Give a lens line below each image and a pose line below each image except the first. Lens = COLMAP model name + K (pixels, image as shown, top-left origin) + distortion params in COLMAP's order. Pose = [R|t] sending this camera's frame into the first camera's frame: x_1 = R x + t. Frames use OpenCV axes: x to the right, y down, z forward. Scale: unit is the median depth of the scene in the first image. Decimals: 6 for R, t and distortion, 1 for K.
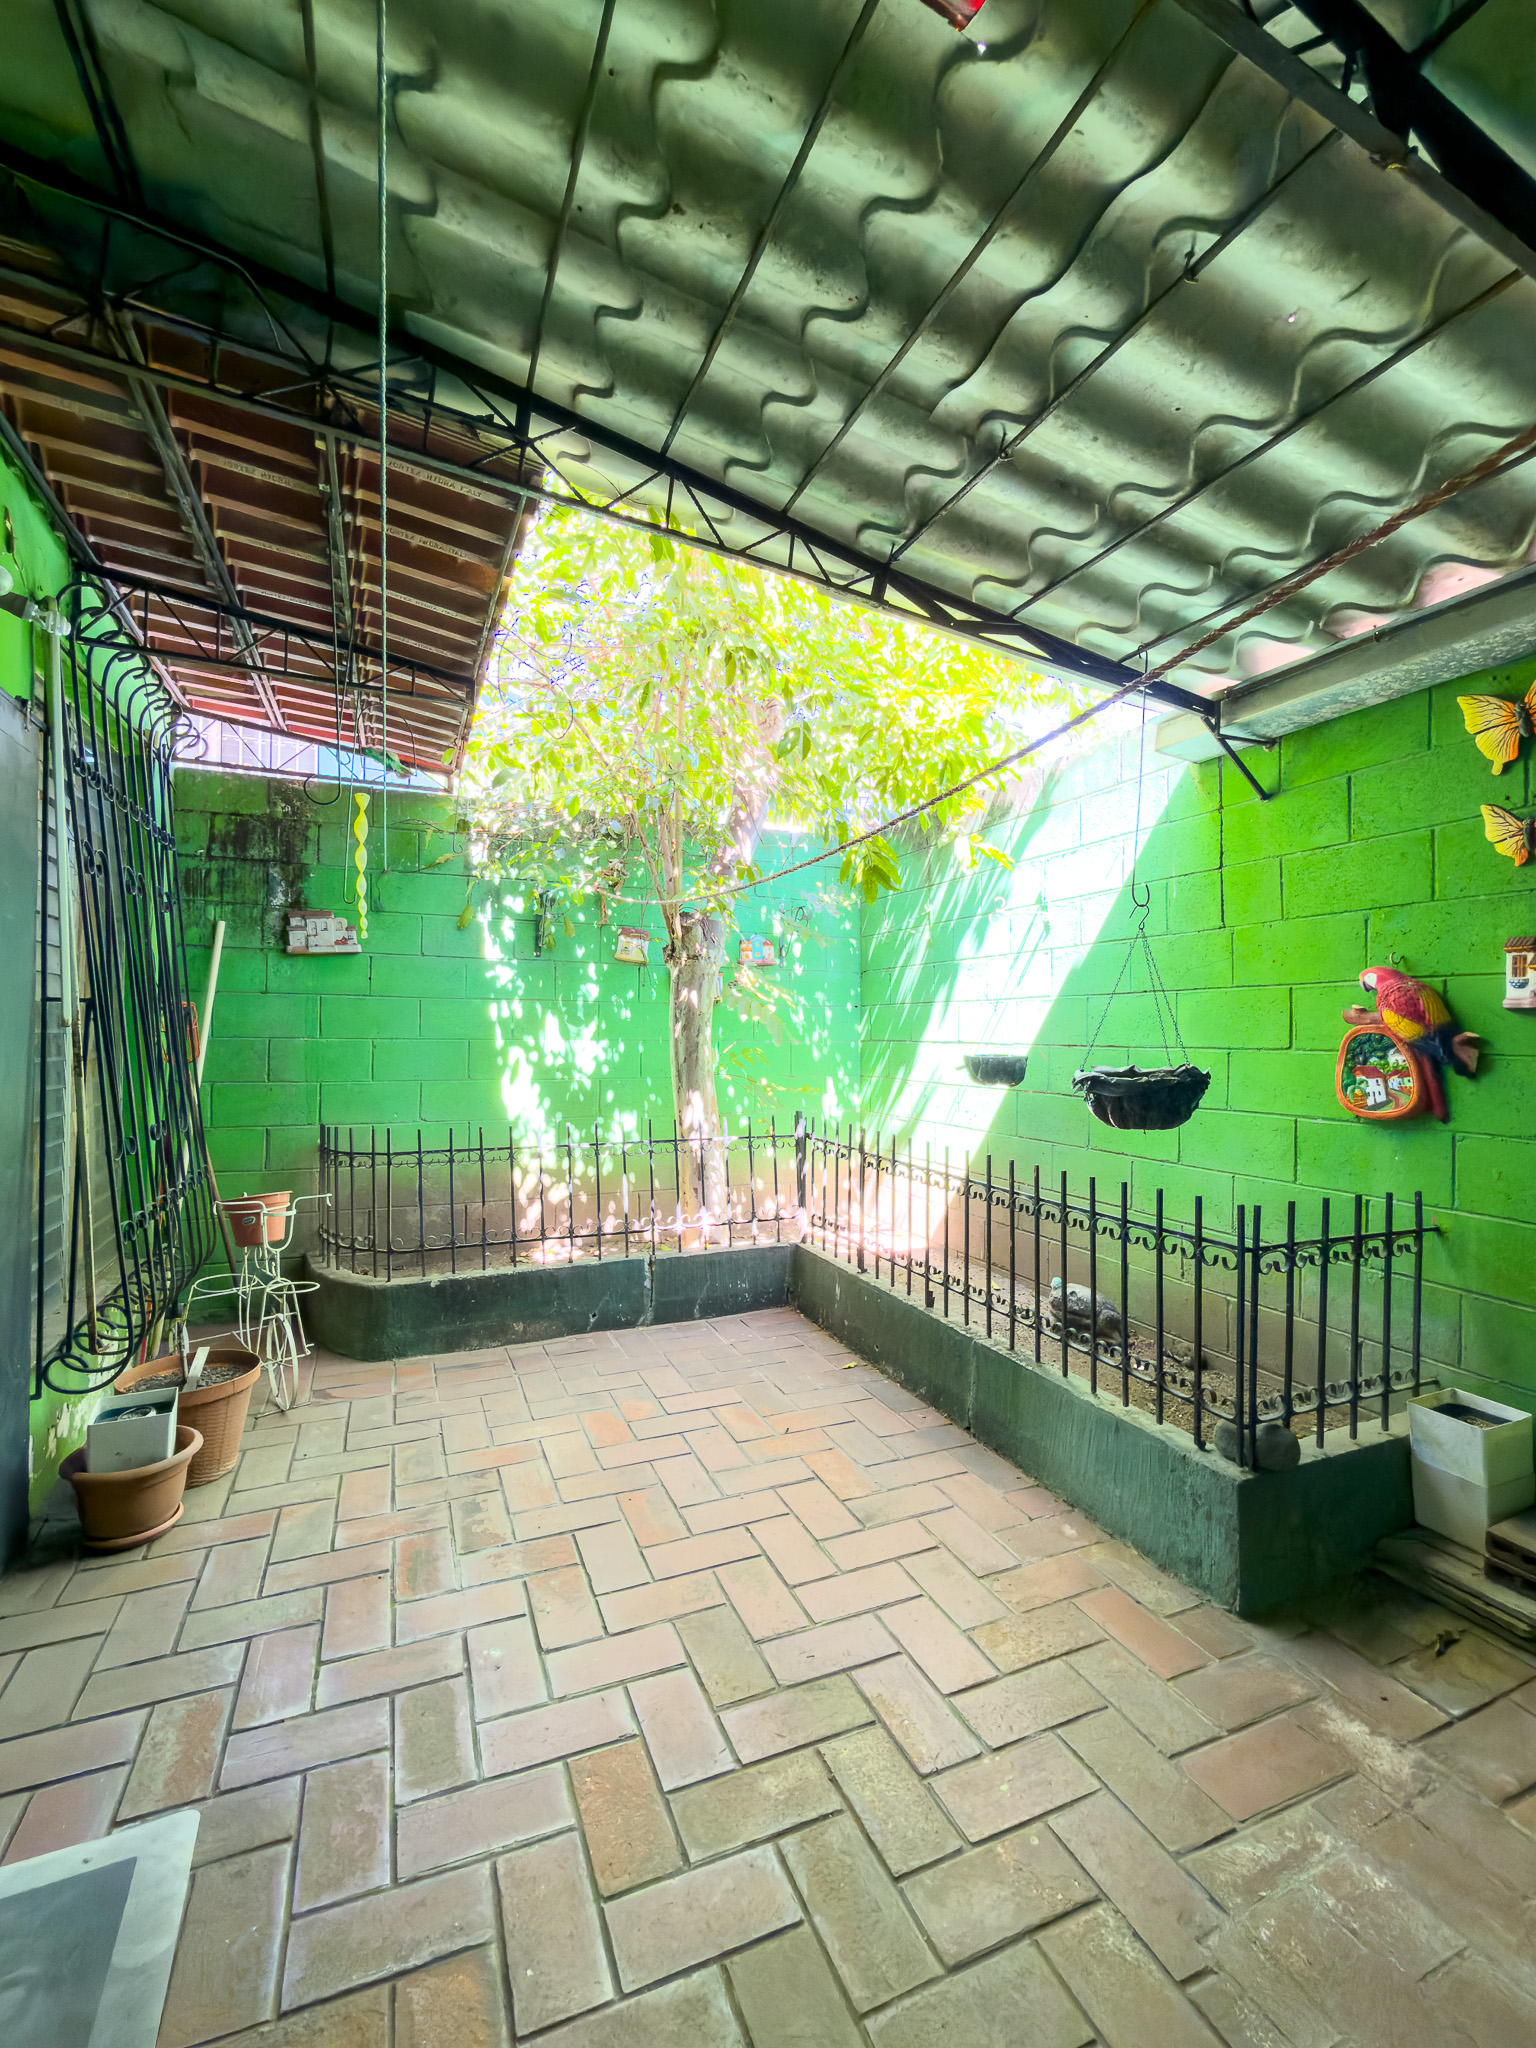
lens RADIAL K [[831.8, 0, 708.6], [0, 831.8, 1043.6], [0, 0, 1]] dist [-0.001462, 0.000109]
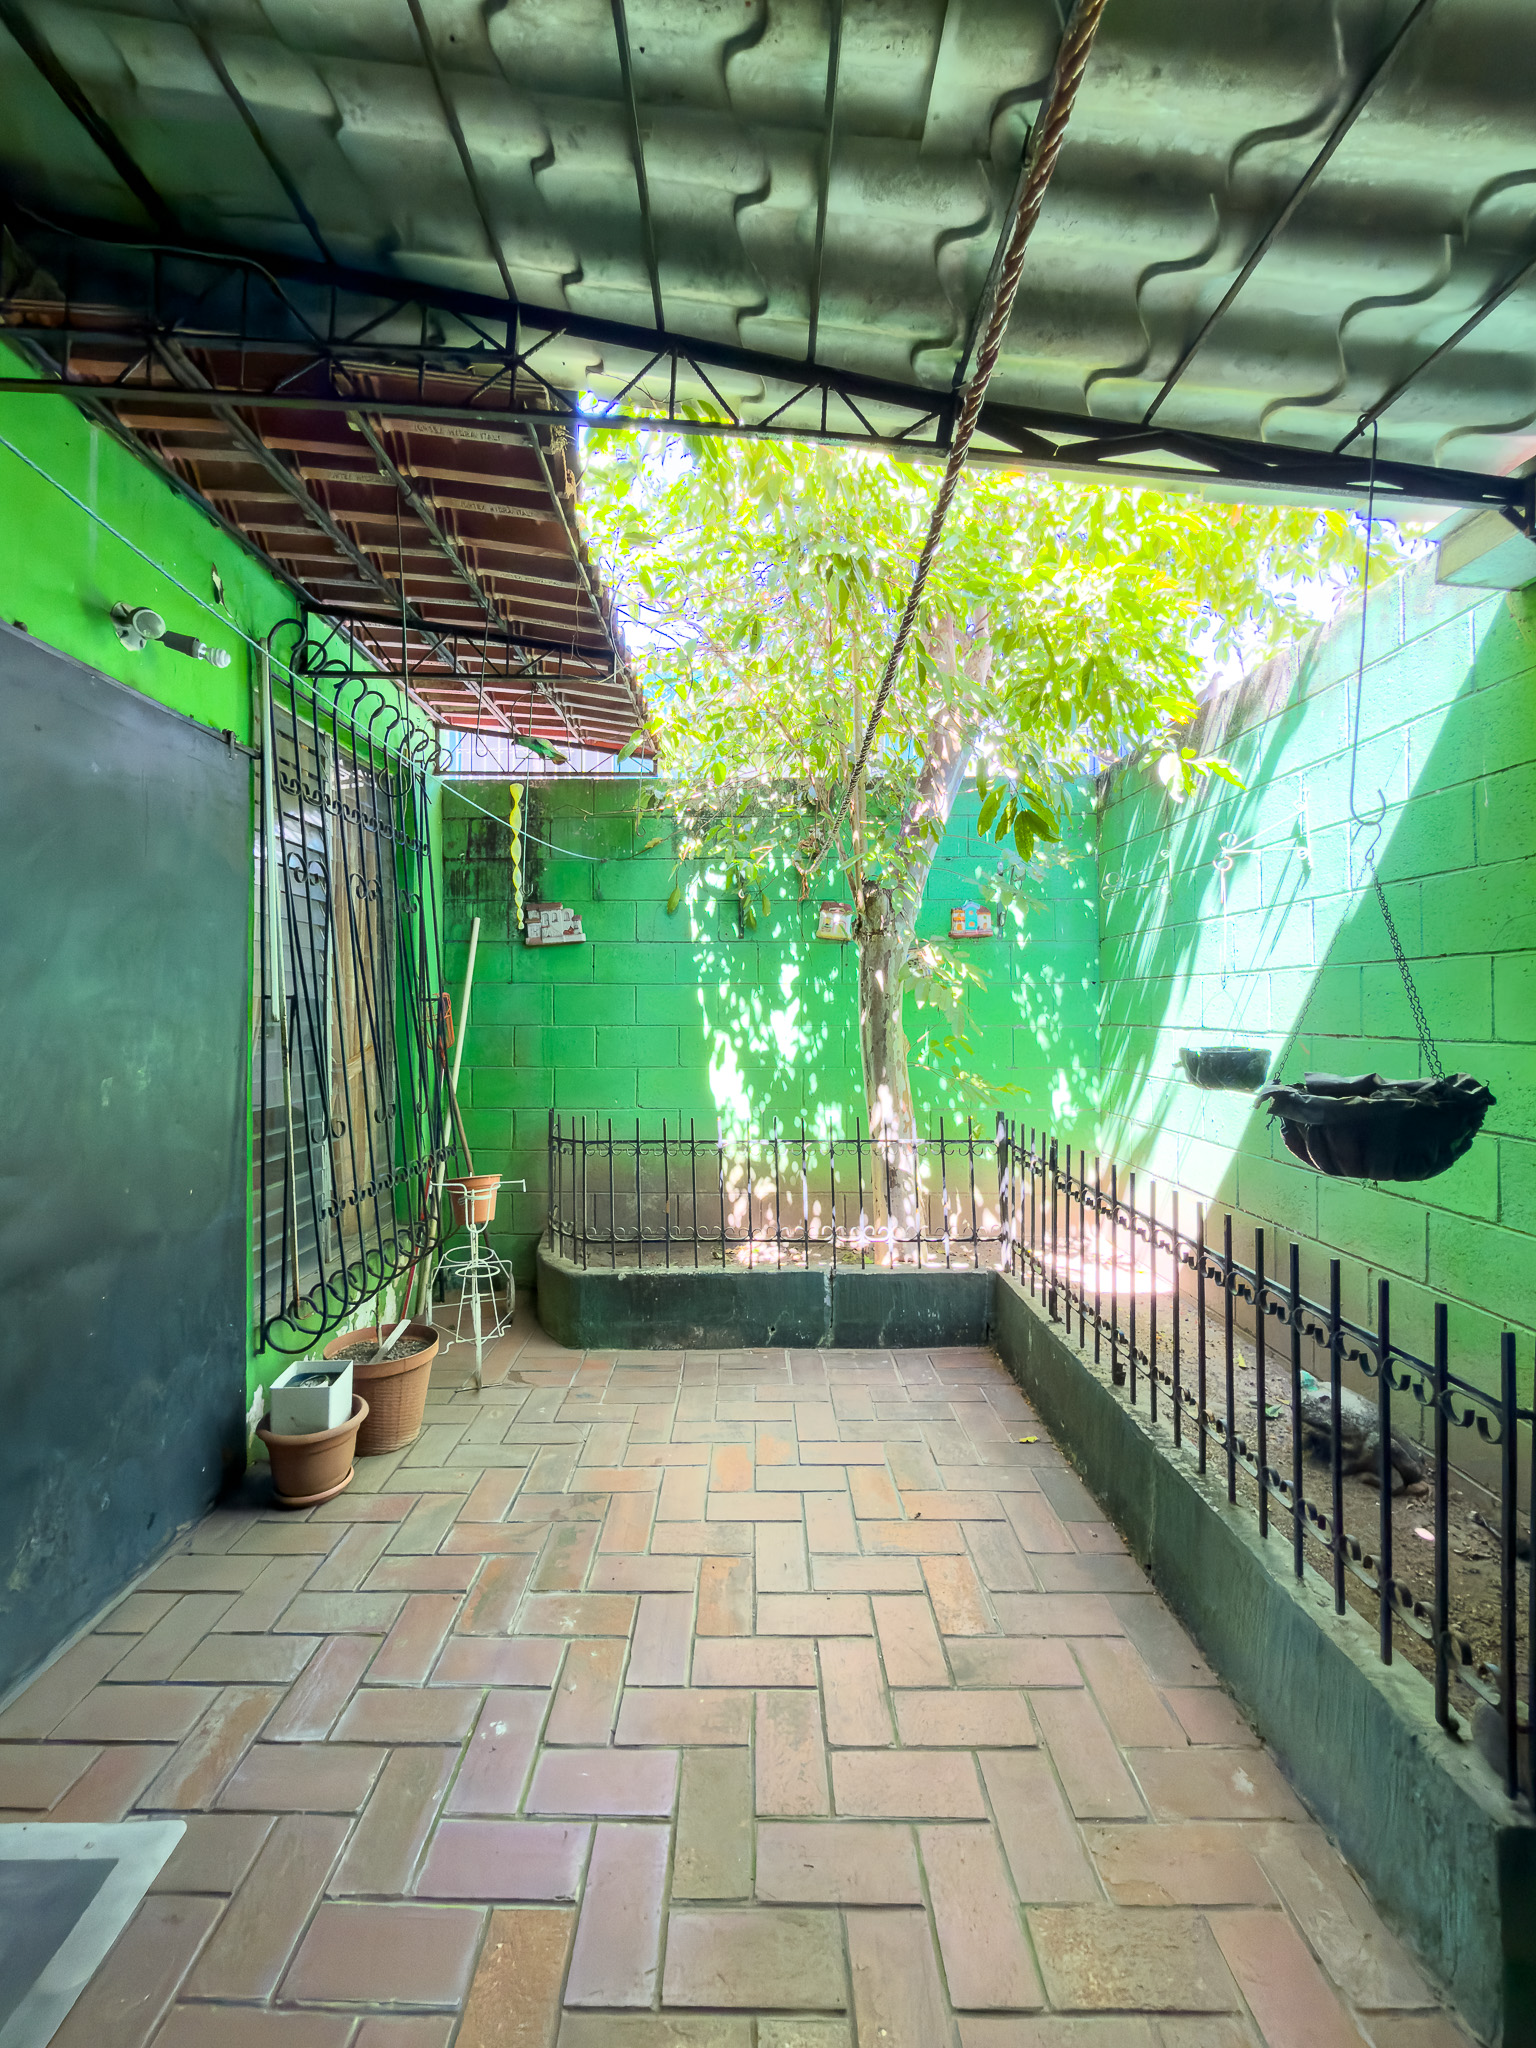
lens RADIAL K [[831.8, 0, 766.7], [0, 831.8, 1017.6], [0, 0, 1]] dist [-0.001462, 0.000109]
pose [[0.939058, -0.010630, -0.343594, 0.270241], [0.009879, 0.999943, -0.003938, -0.018022], [0.343616, 0.000304, 0.939110, 0.218966]]
